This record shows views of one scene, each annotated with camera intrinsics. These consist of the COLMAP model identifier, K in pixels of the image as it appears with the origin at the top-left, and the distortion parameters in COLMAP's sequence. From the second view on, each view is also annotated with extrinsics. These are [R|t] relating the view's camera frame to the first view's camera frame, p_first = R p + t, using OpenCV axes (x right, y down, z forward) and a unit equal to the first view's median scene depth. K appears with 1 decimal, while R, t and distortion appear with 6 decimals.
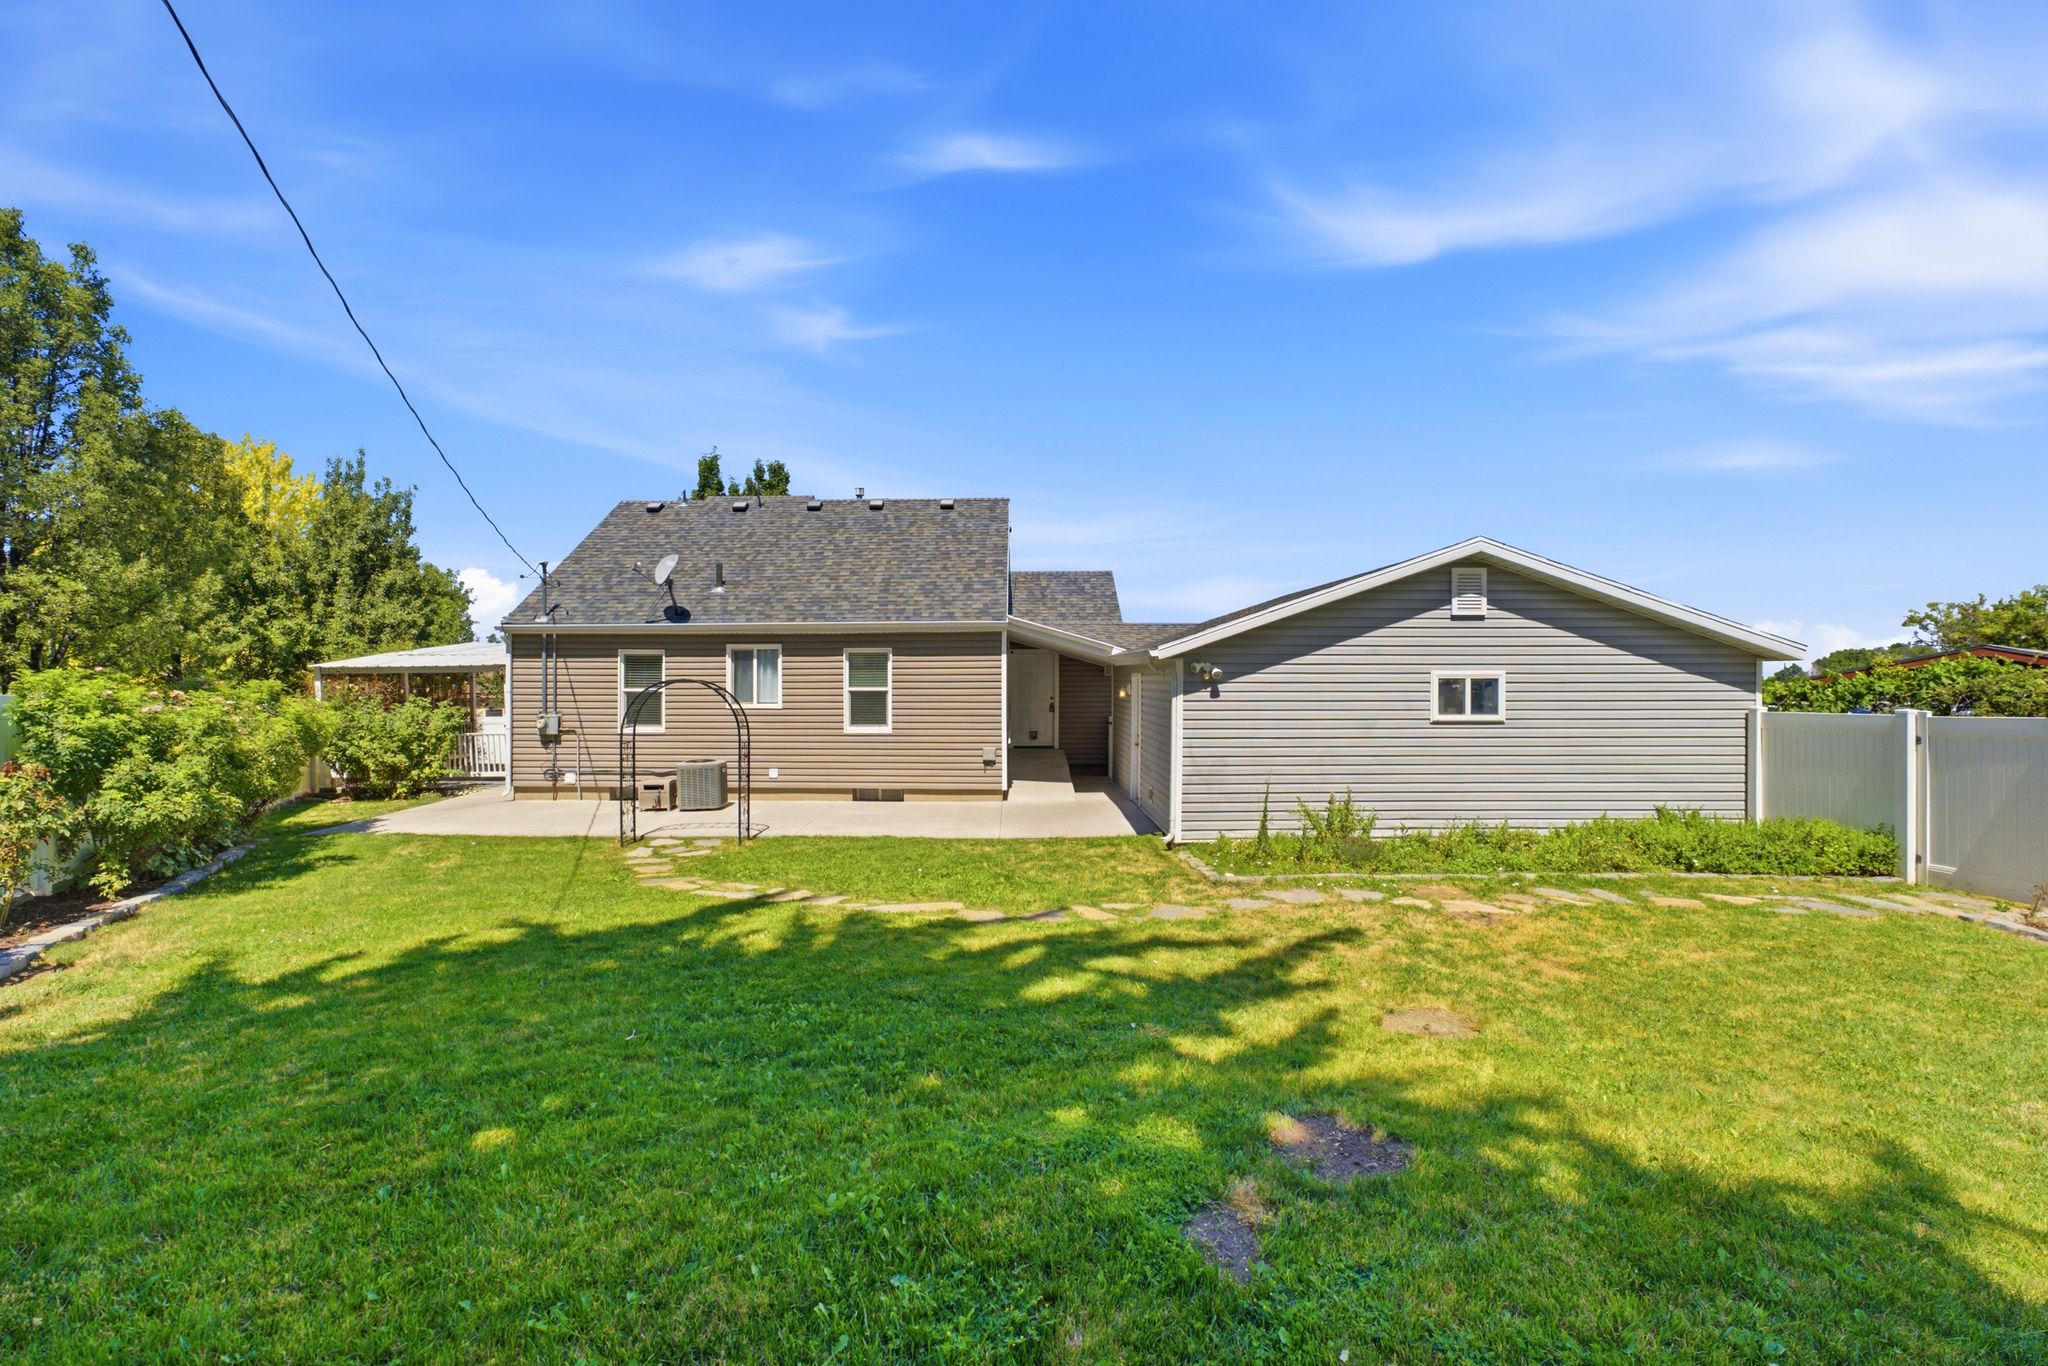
lens RADIAL K [[849.8, 0, 1024.0], [0, 849.8, 683.0], [0, 0, 1]] dist [-0.002435, -0.000049]
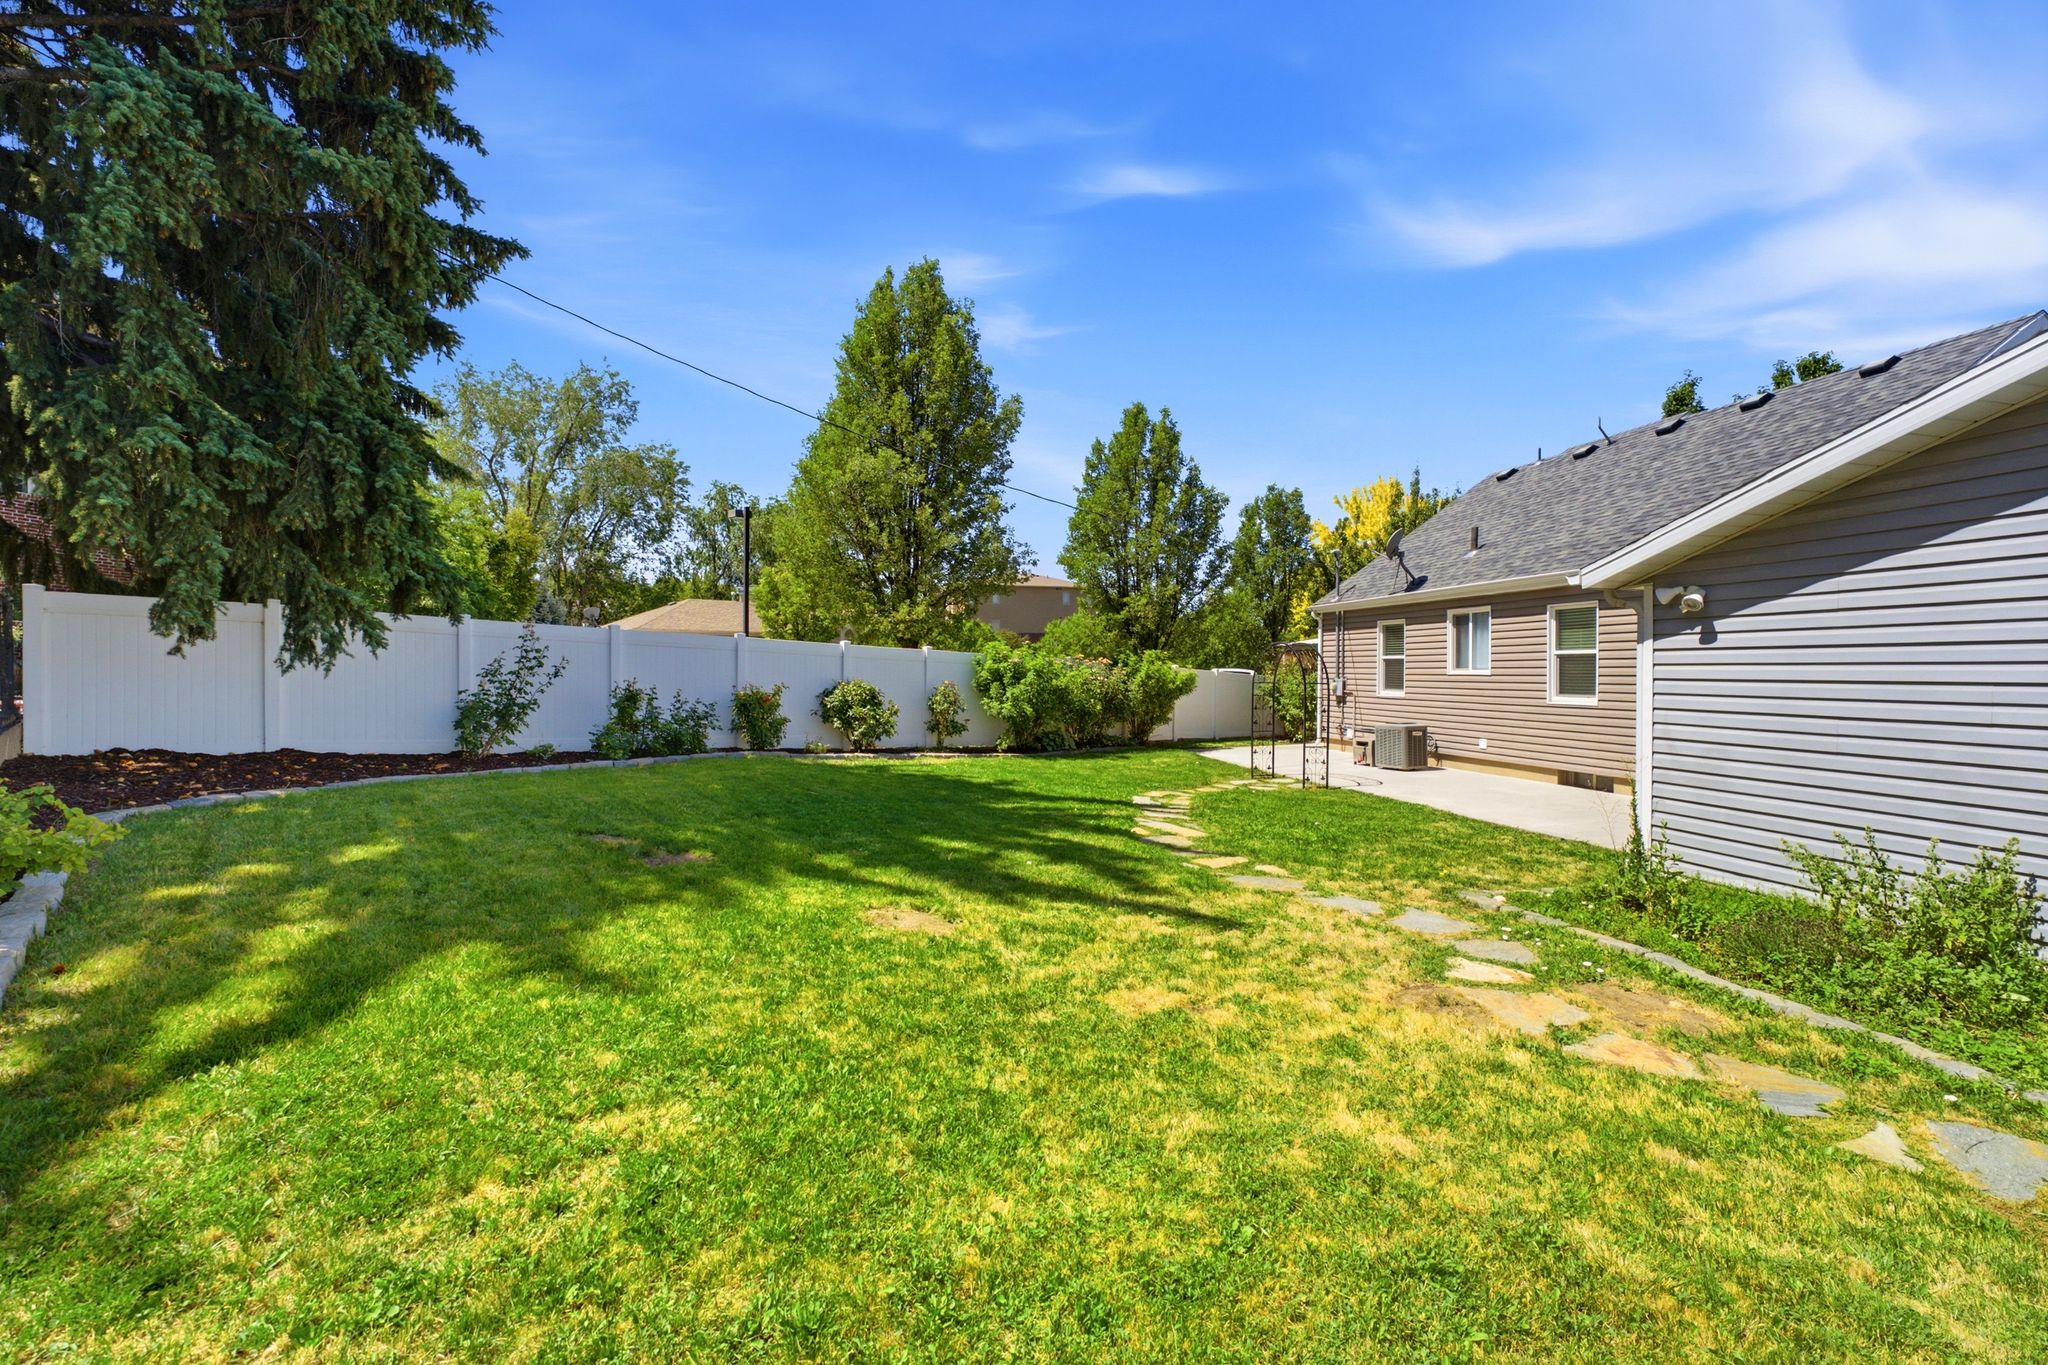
lens RADIAL K [[849.8, 0, 1024.0], [0, 849.8, 682.5], [0, 0, 1]] dist [-0.002435, -0.000049]
pose [[0.226320, 0.011177, -0.973989, 0.503329], [0.002435, 0.999925, 0.012041, 0.026296], [0.974050, -0.005097, 0.226276, 0.295759]]
